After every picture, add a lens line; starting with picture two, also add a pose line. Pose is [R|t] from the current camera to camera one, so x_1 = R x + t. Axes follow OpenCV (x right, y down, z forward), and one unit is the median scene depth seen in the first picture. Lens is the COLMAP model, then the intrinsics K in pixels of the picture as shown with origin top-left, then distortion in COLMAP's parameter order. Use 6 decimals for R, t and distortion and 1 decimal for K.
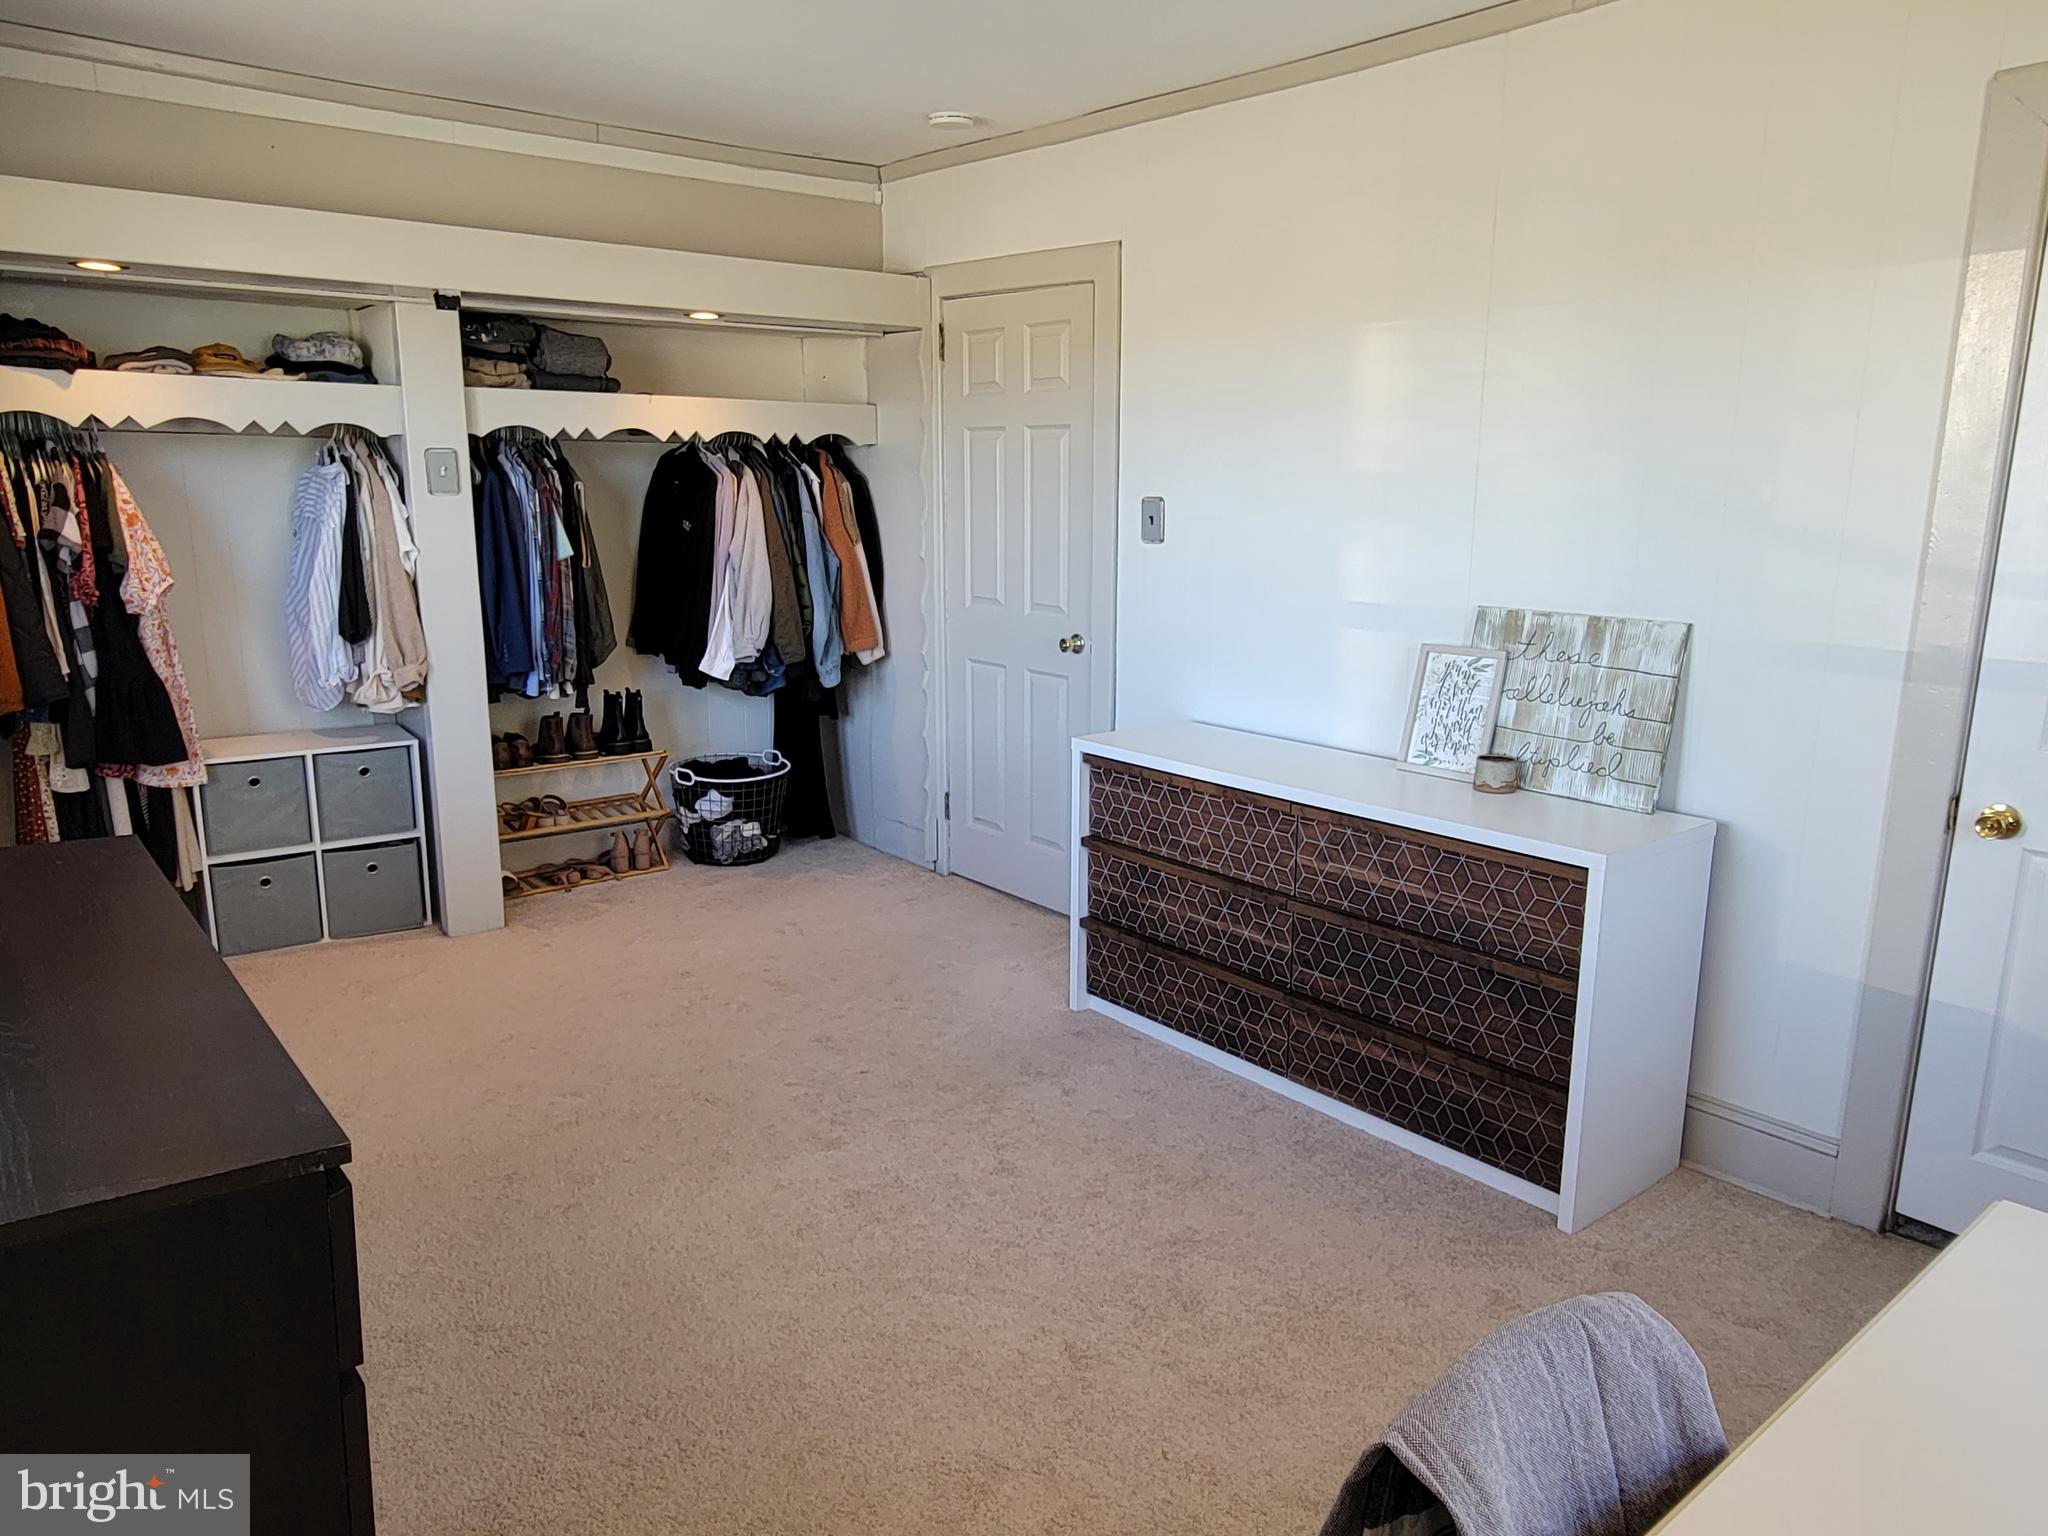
lens RADIAL K [[1449.0, 0, 1024.0], [0, 1449.0, 768.0], [0, 0, 1]] dist [0.001281, -0.000077]
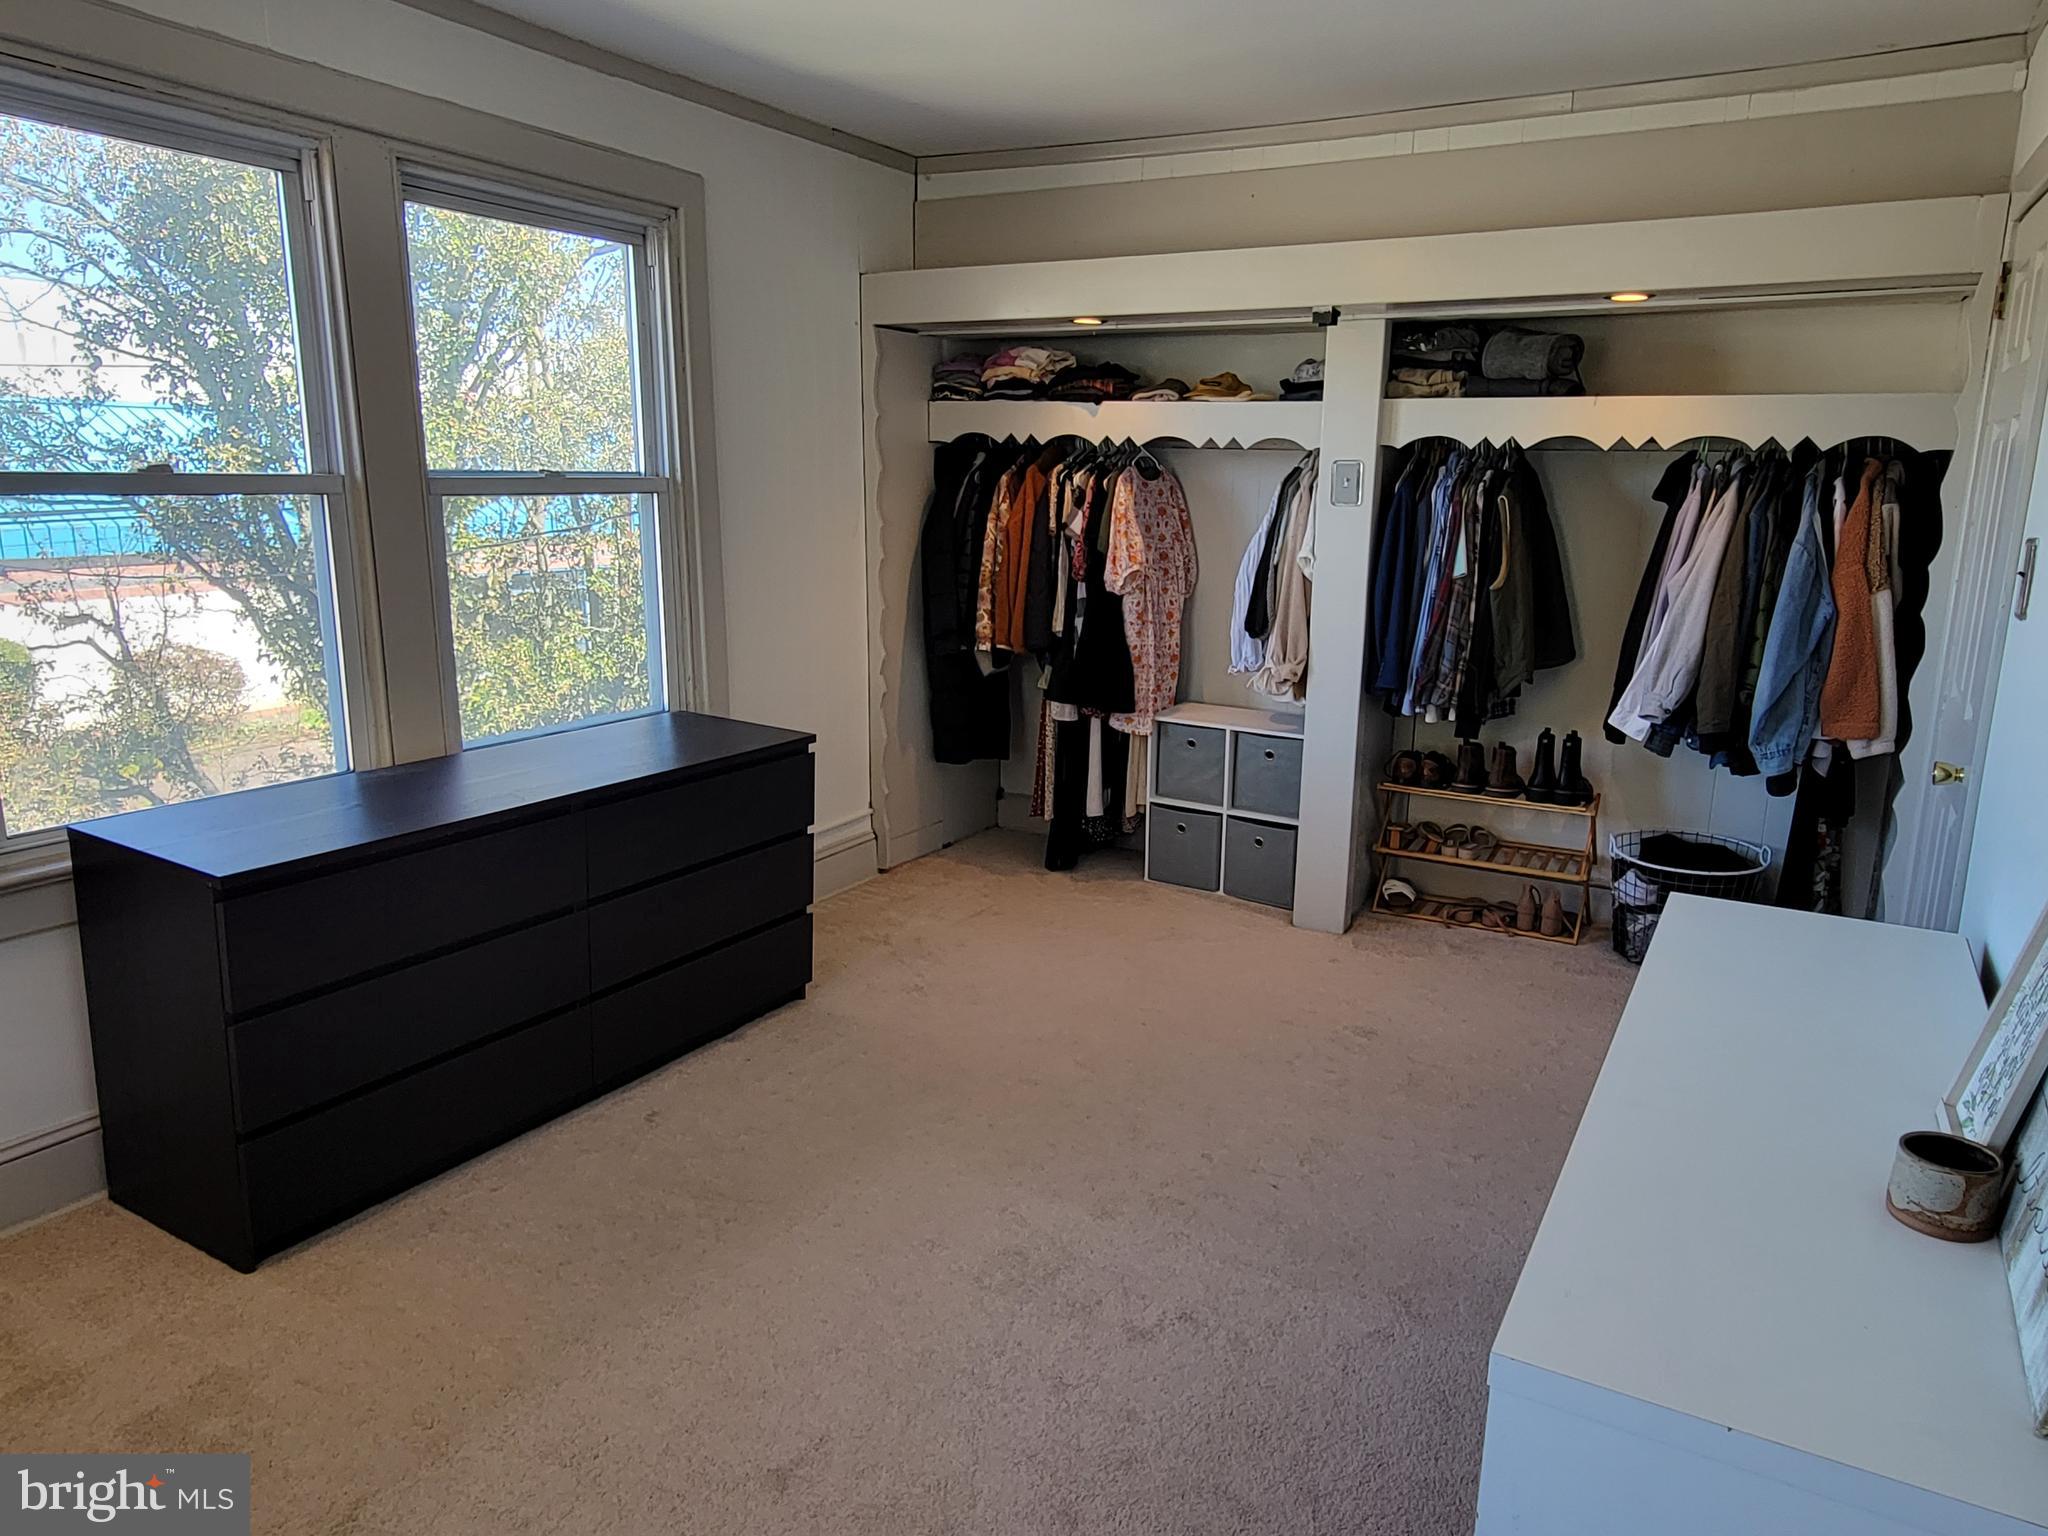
lens RADIAL K [[1380.4, 0, 1024.0], [0, 1380.4, 768.0], [0, 0, 1]] dist [0.001273, 0.003510]
pose [[0.350286, 0.193409, -0.916457, 0.441980], [-0.201739, 0.971062, 0.127825, -0.084610], [0.914659, 0.140110, 0.379168, 0.435451]]
